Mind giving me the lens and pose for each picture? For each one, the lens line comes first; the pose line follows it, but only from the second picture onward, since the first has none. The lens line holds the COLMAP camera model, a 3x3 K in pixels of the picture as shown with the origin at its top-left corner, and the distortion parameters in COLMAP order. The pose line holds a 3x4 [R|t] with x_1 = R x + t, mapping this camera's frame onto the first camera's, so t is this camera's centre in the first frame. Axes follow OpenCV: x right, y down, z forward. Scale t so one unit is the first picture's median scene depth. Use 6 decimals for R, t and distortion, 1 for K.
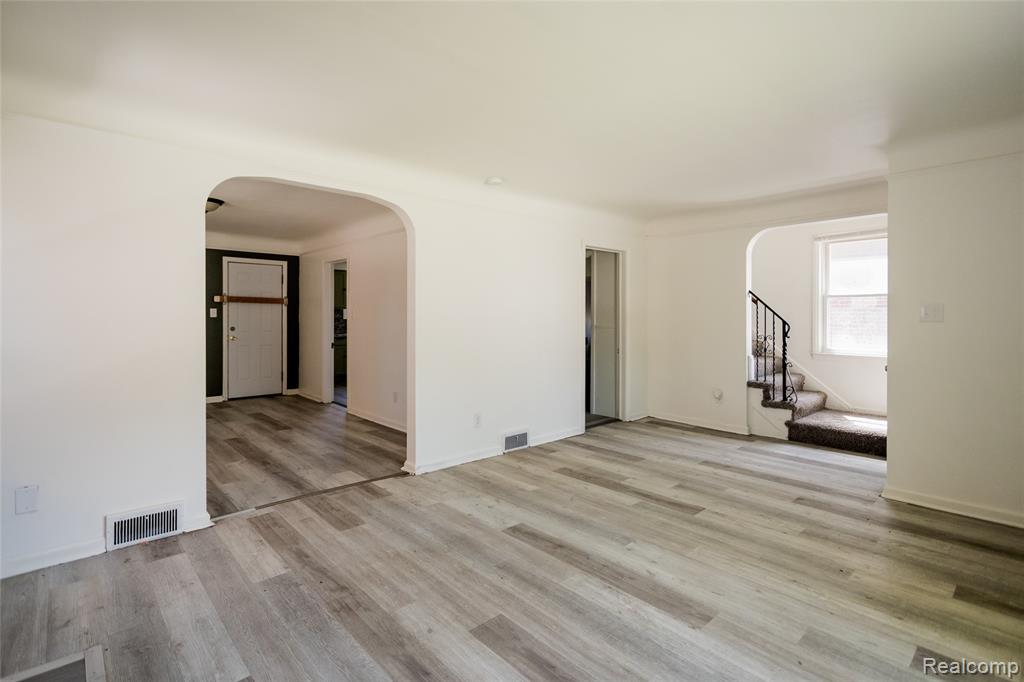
lens RADIAL K [[489.1, 0, 504.1], [0, 489.1, 315.7], [0, 0, 1]] dist [0.002489, 0.000893]
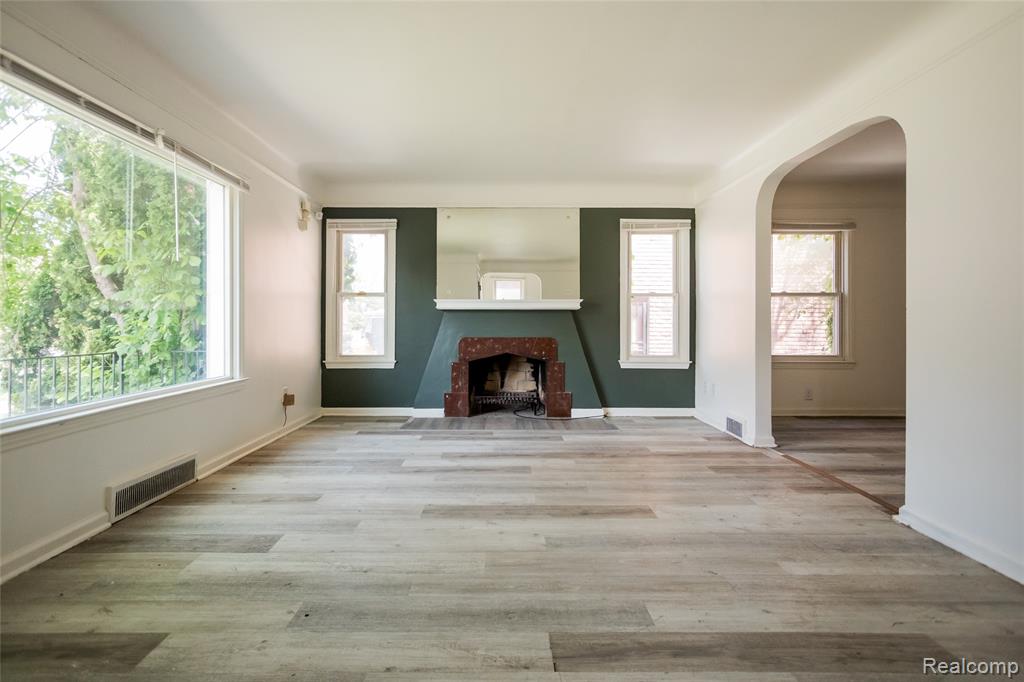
lens RADIAL K [[489.1, 0, 504.1], [0, 489.1, 315.7], [0, 0, 1]] dist [0.002489, 0.000893]
pose [[-0.669220, -0.011395, -0.742977, 0.905053], [-0.002163, 0.999908, -0.013387, 0.098408], [0.743062, -0.007352, -0.669183, 1.482337]]
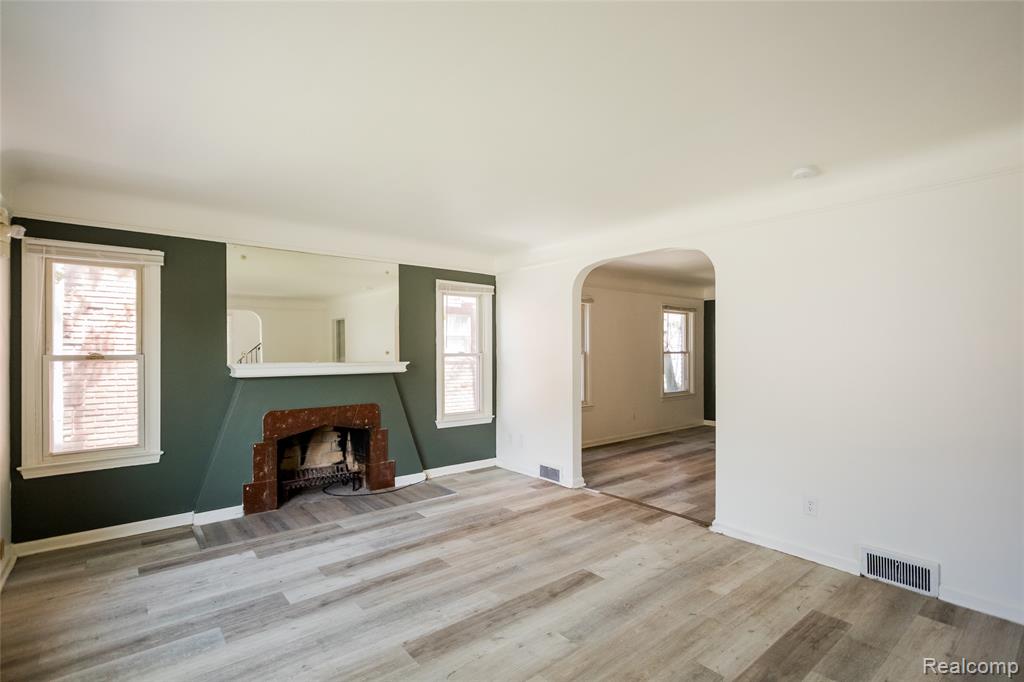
lens RADIAL K [[489.3, 0, 517.9], [0, 489.3, 351.3], [0, 0, 1]] dist [0.000793, 0.001068]
pose [[-0.035856, 0.000463, -0.999357, 1.083987], [0.000698, 1.000000, 0.000438, -0.024322], [0.999357, -0.000682, -0.035856, 0.938401]]
